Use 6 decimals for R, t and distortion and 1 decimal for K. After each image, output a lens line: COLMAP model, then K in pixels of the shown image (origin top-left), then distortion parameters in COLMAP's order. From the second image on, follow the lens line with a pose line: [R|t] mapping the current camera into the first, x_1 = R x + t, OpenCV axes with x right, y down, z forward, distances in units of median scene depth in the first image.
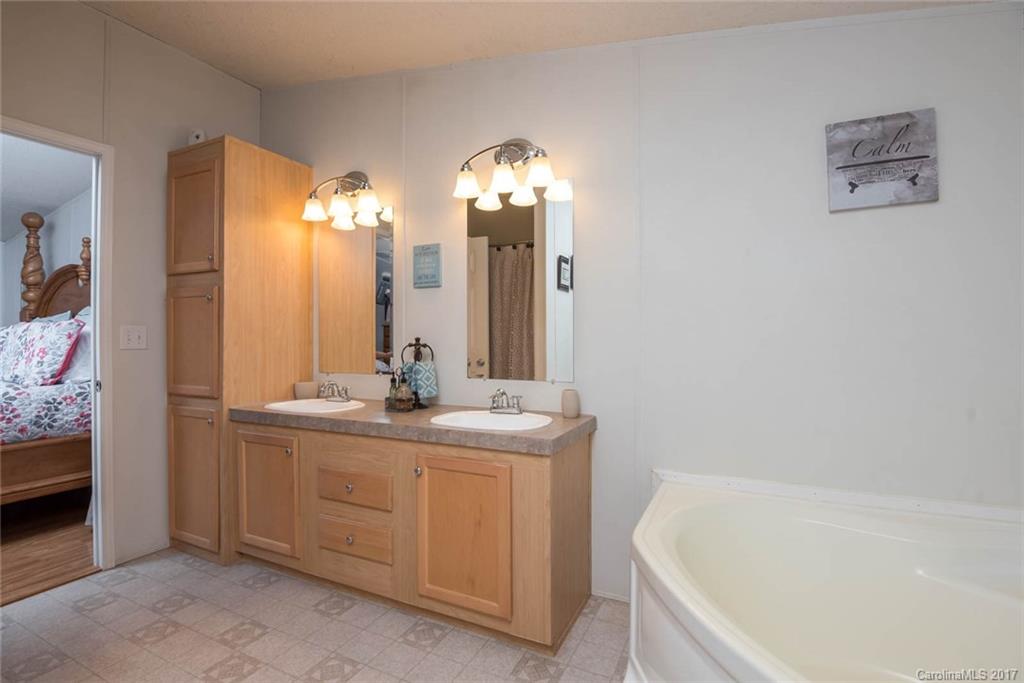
lens RADIAL K [[470.1, 0, 514.4], [0, 470.1, 339.9], [0, 0, 1]] dist [0.000451, -0.000065]
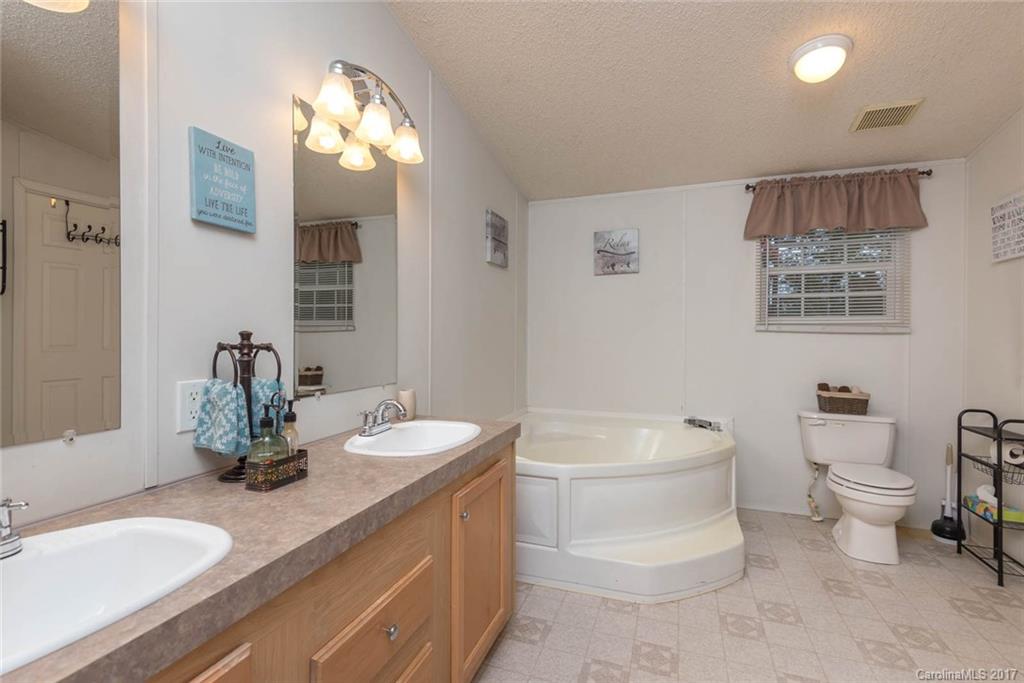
lens RADIAL K [[470.1, 0, 512.9], [0, 470.1, 339.6], [0, 0, 1]] dist [0.000451, -0.000065]
pose [[-0.107987, -0.004449, 0.994142, -0.718456], [0.000356, 0.999990, 0.004514, 0.001307], [-0.994152, 0.000841, -0.107984, 0.773381]]
